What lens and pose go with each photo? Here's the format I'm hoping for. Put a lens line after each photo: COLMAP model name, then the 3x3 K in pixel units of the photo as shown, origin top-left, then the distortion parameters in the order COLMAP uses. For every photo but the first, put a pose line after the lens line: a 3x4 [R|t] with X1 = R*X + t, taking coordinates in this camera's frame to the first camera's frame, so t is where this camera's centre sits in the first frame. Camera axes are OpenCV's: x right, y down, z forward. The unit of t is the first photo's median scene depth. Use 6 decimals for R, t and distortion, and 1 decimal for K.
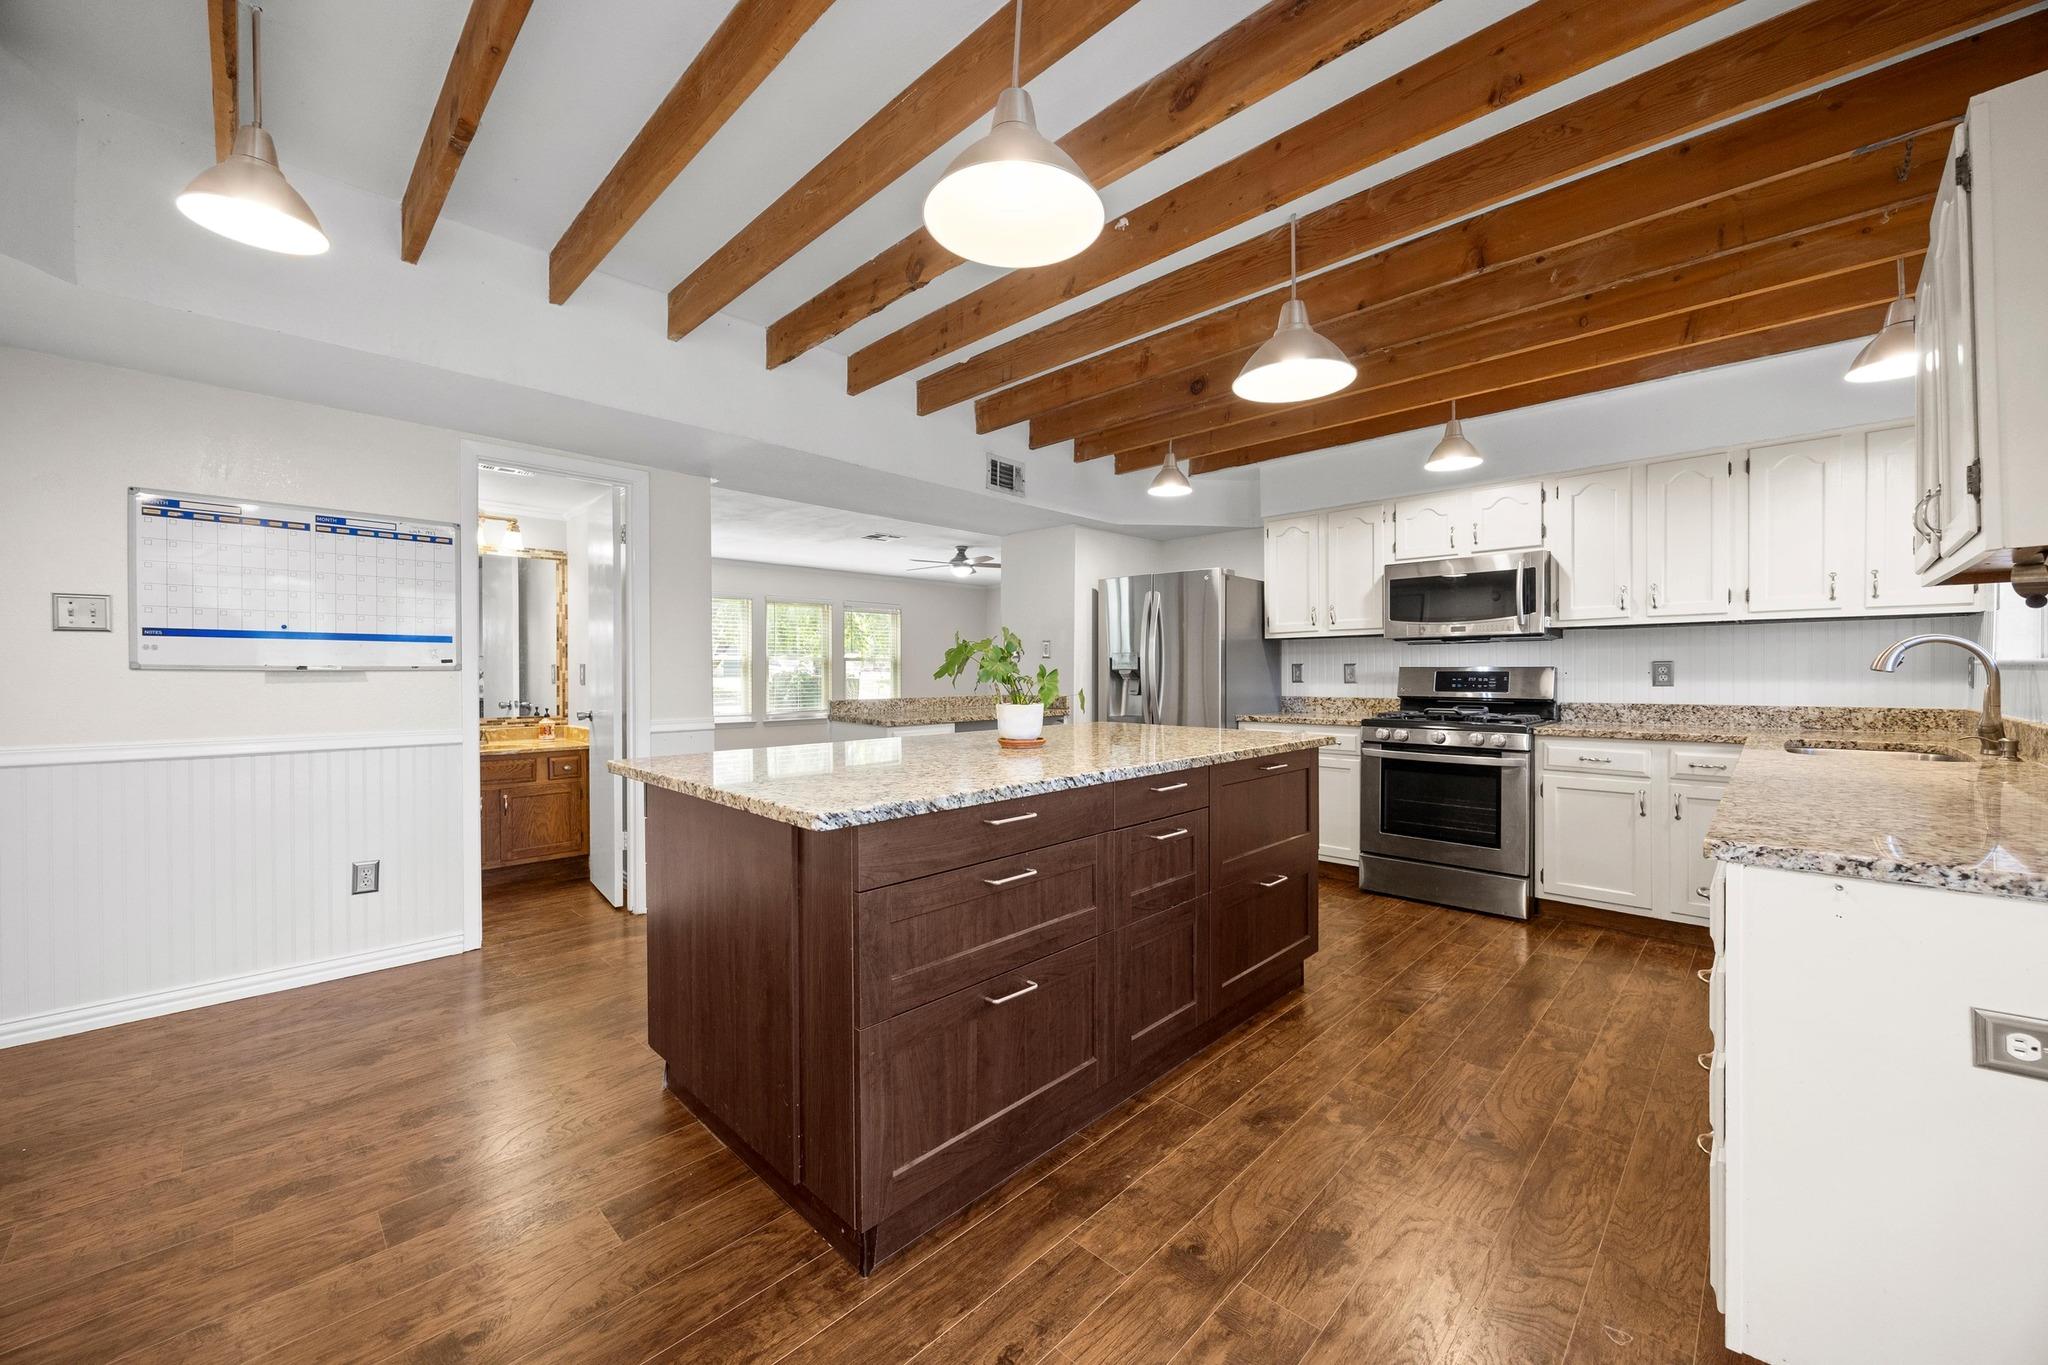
lens RADIAL K [[775.9, 0, 1031.1], [0, 775.9, 678.0], [0, 0, 1]] dist [0.000297, -0.000068]
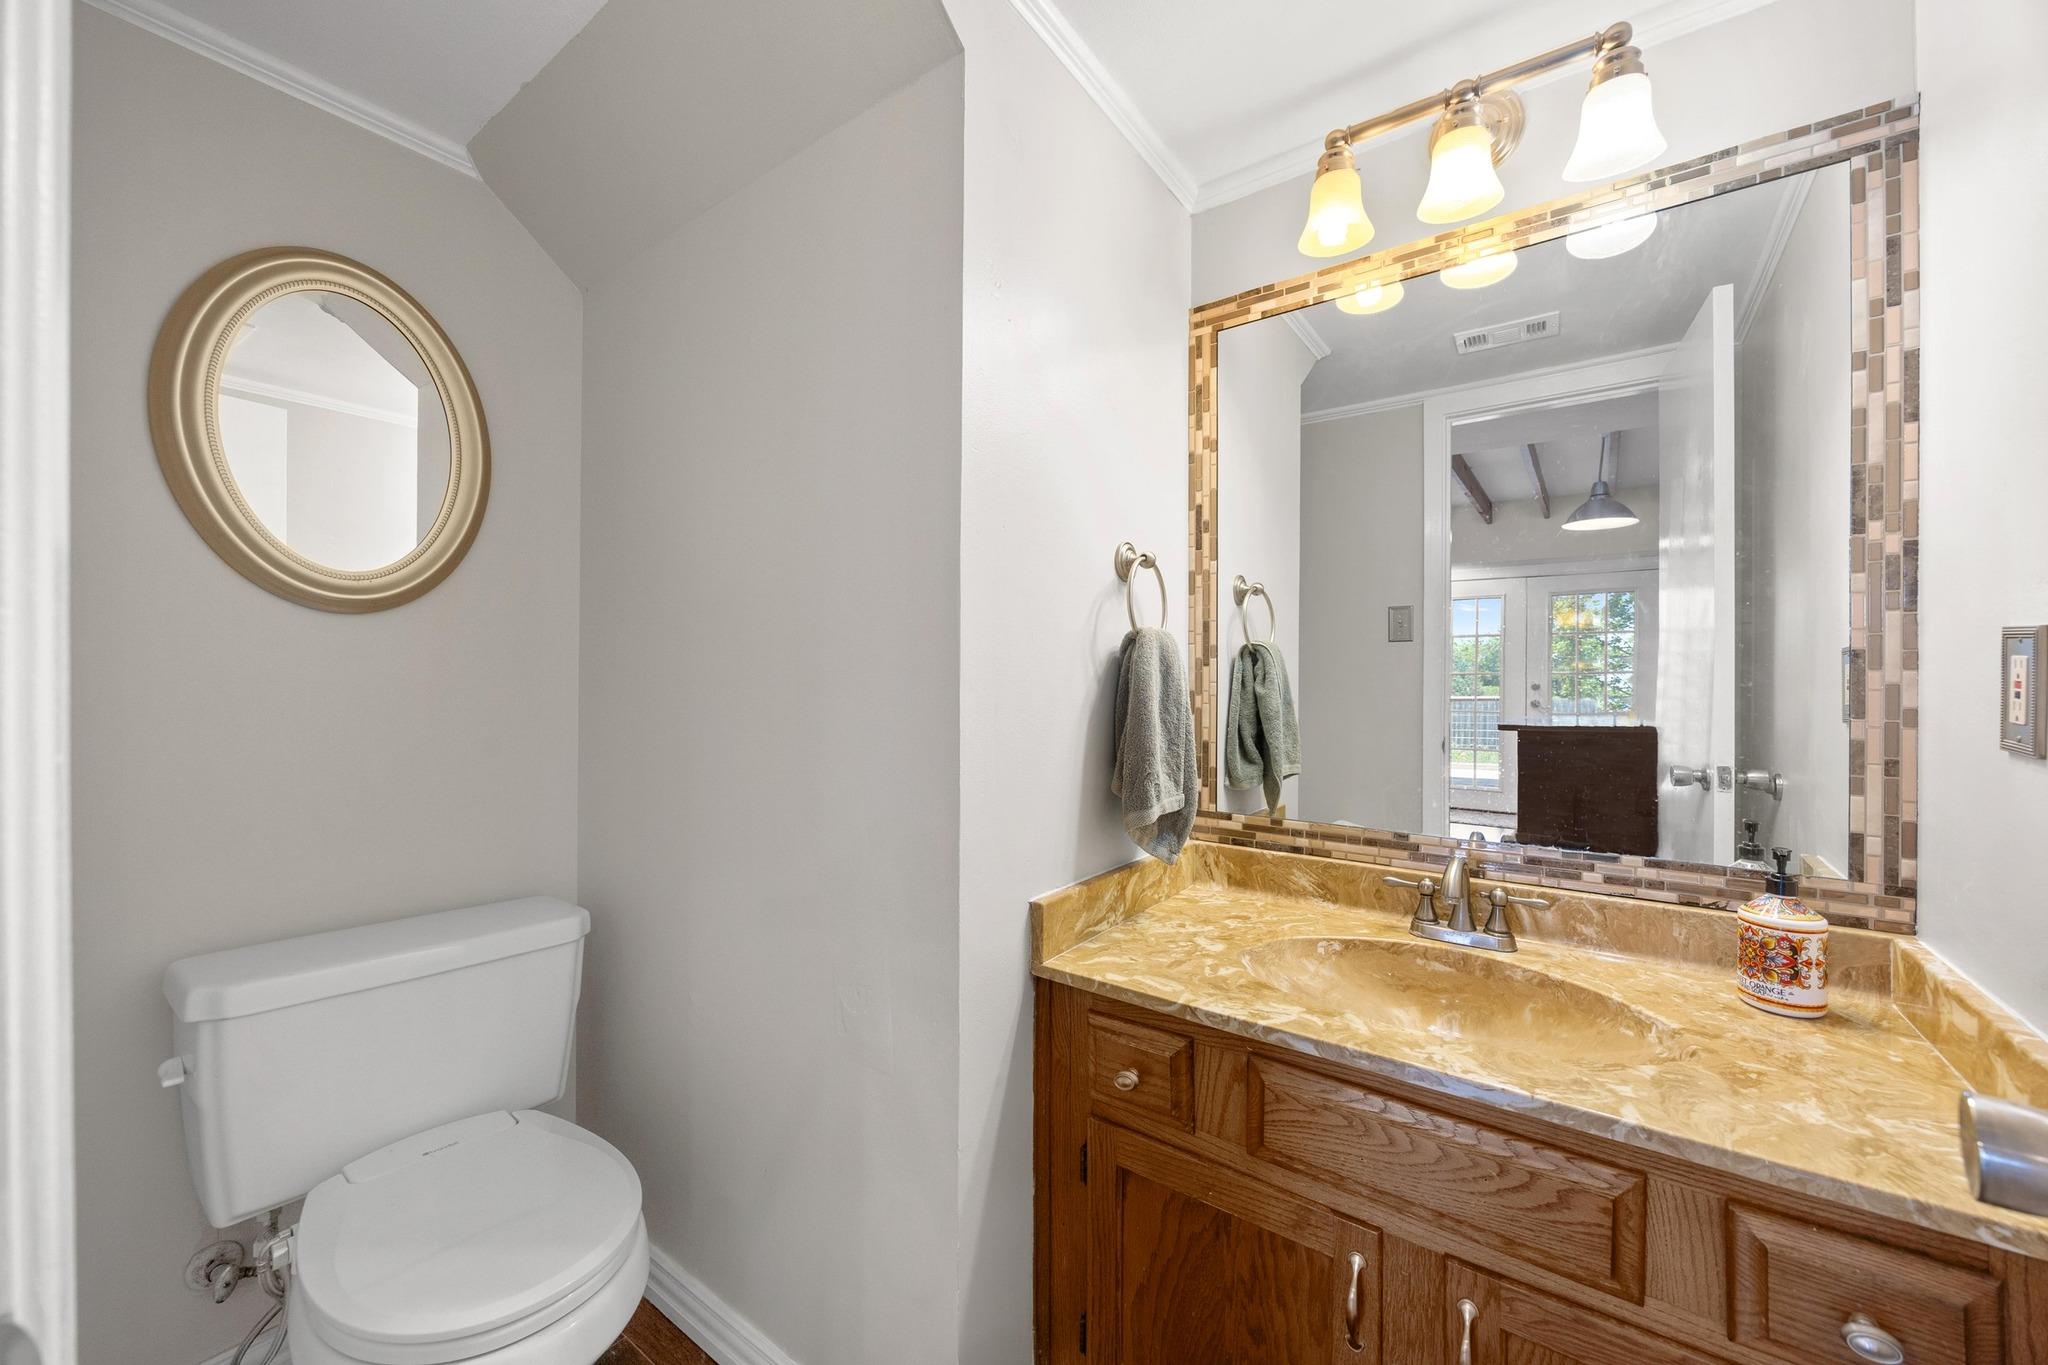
lens RADIAL K [[779.8, 0, 1023.5], [0, 779.8, 668.6], [0, 0, 1]] dist [-0.000676, -0.000071]
pose [[0.141668, -0.001072, -0.989914, -0.429798], [-0.013099, 0.999910, -0.002958, -0.006586], [0.989828, 0.013386, 0.141641, 0.741708]]
